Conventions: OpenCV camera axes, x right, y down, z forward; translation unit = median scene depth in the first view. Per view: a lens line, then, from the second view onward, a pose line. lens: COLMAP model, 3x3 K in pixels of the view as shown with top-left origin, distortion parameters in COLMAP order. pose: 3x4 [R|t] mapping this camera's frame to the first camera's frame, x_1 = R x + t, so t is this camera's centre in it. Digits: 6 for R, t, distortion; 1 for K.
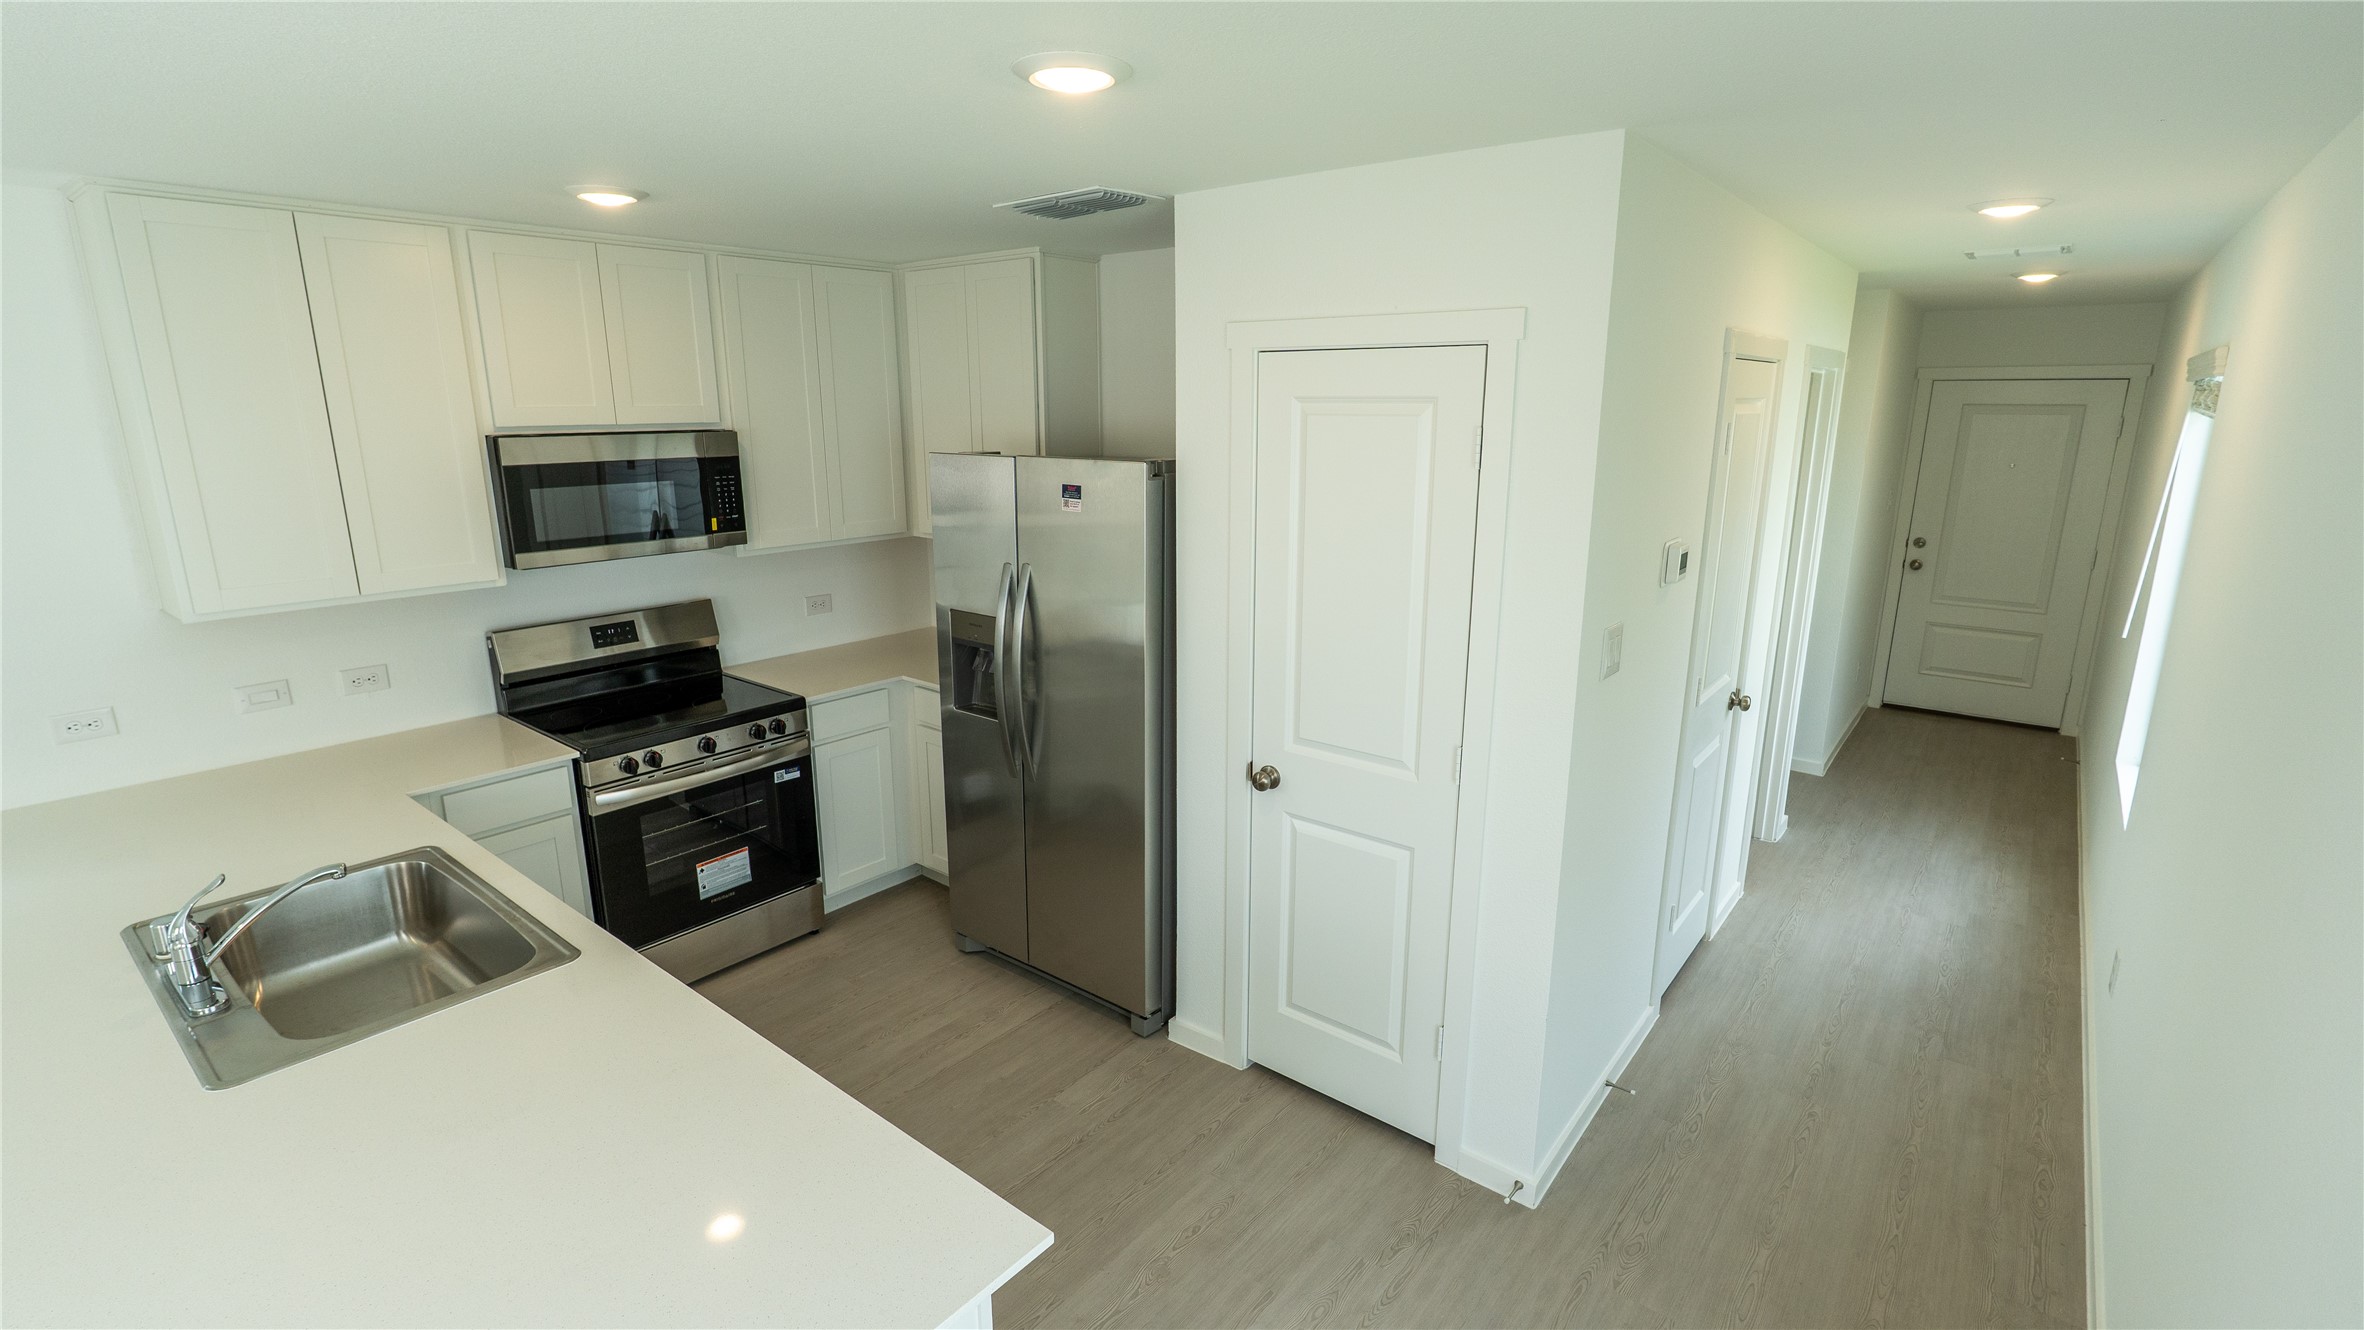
lens RADIAL K [[1073.7, 0, 1182.6], [0, 1073.7, 664.6], [0, 0, 1]] dist [-0.009598, 0.001493]
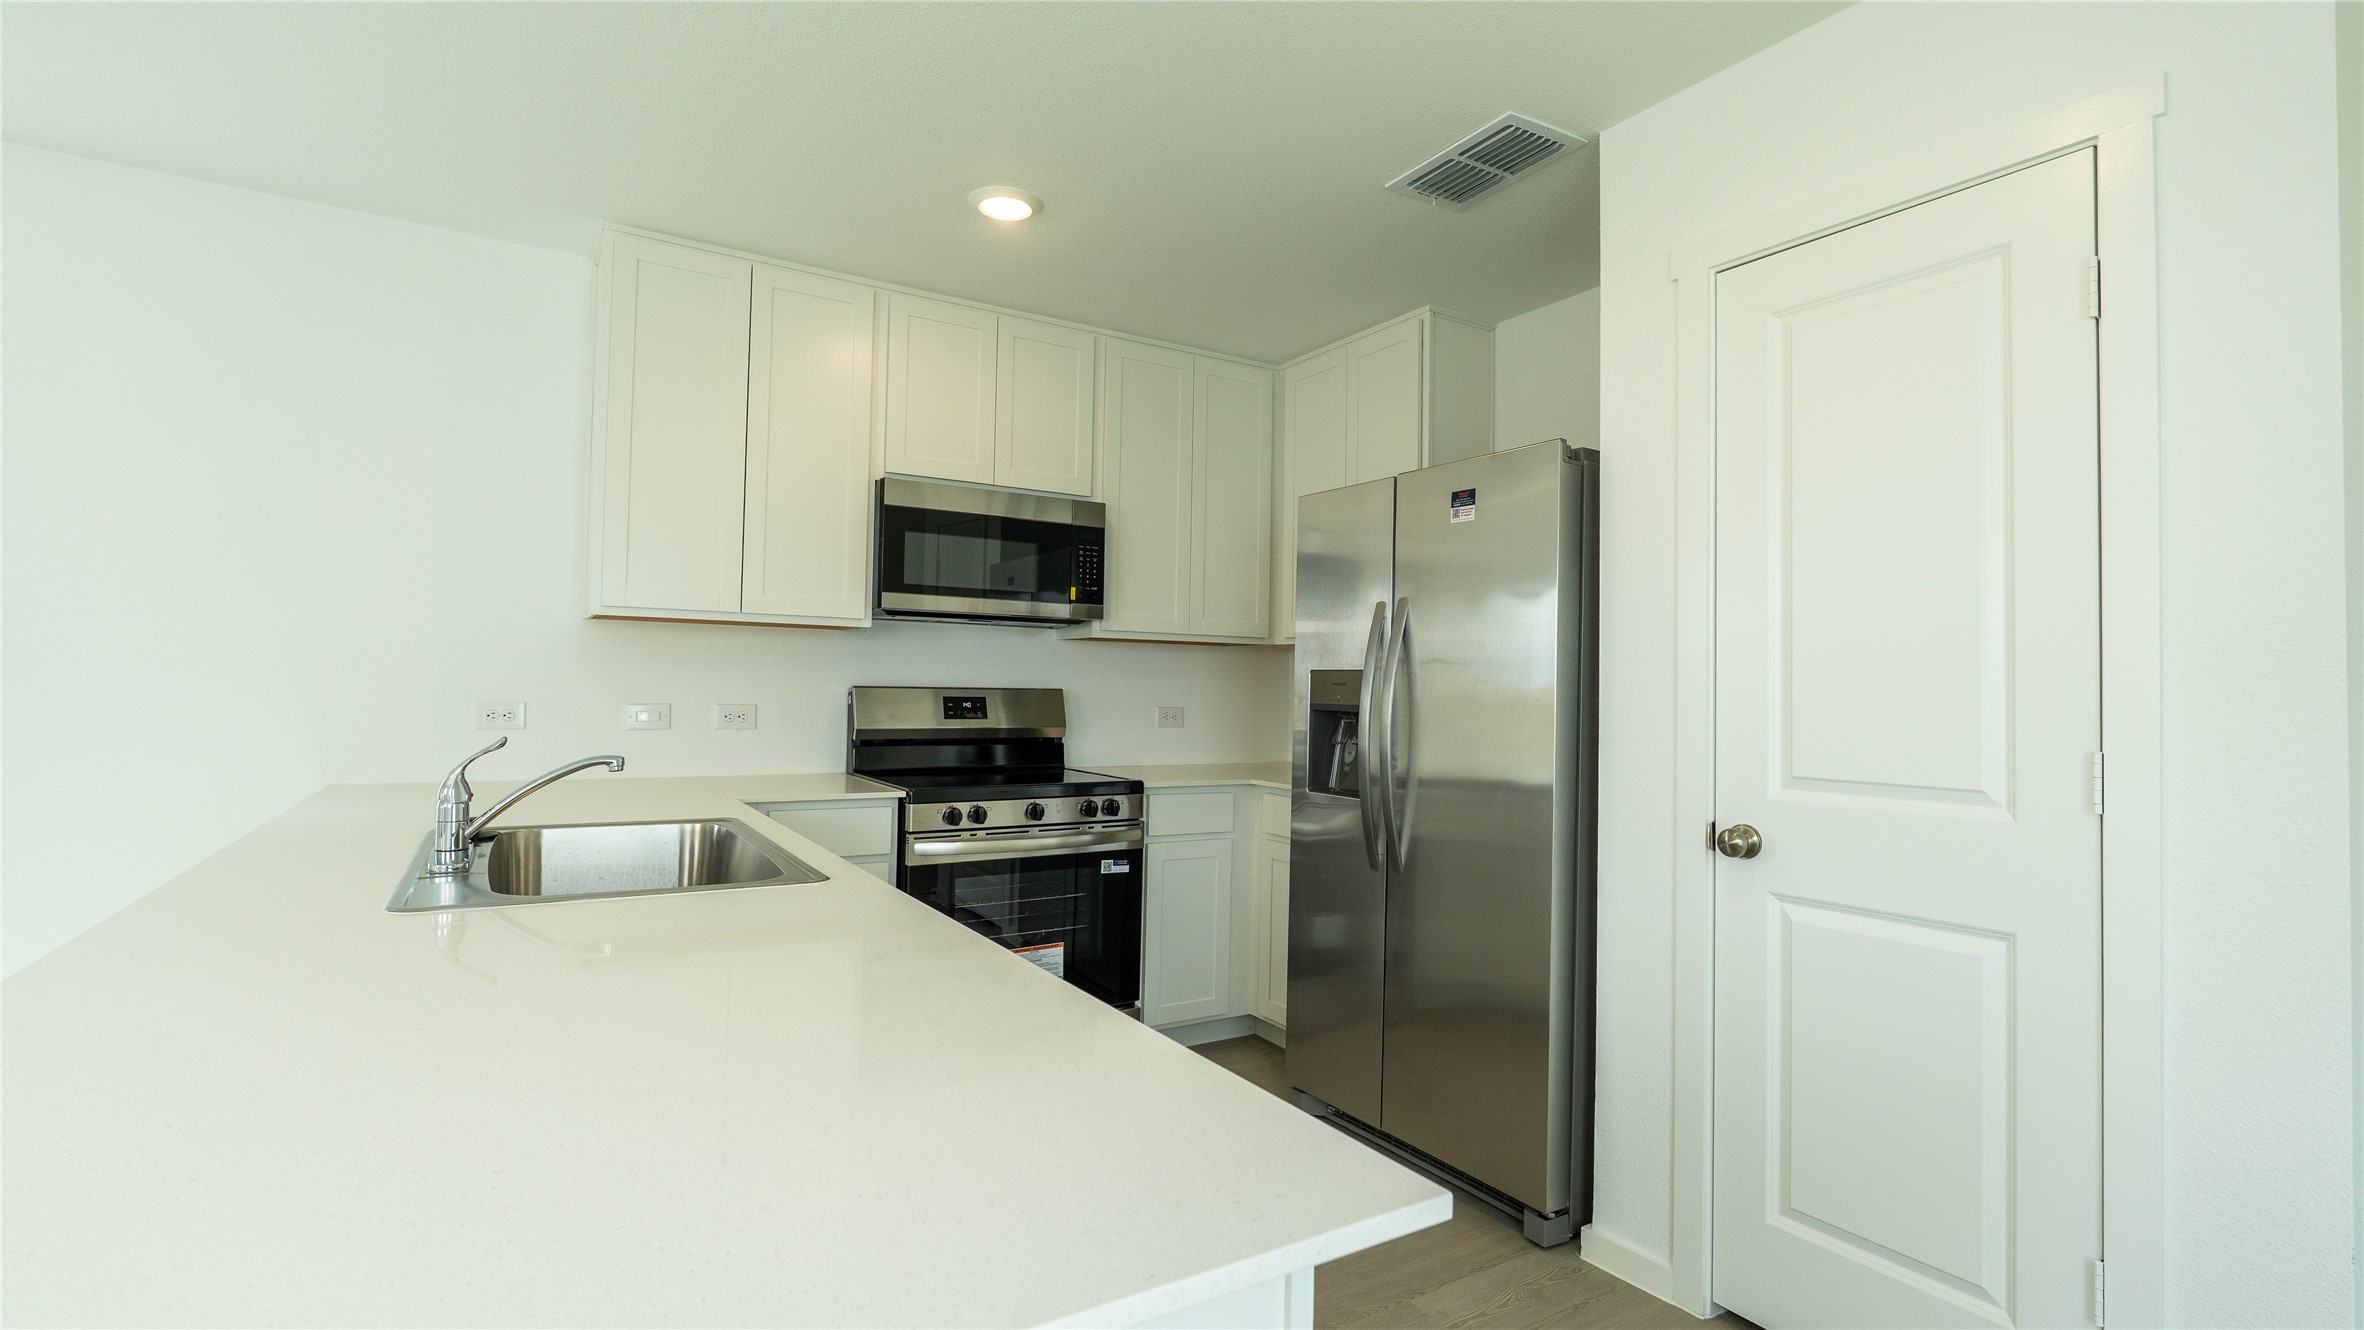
lens RADIAL K [[1073.7, 0, 1184.4], [0, 1073.7, 662.2], [0, 0, 1]] dist [-0.009598, 0.001493]
pose [[0.944967, 0.007521, -0.327078, -0.031831], [-0.094536, 0.963366, -0.250975, 0.176367], [0.313209, 0.268084, 0.911060, 0.191126]]
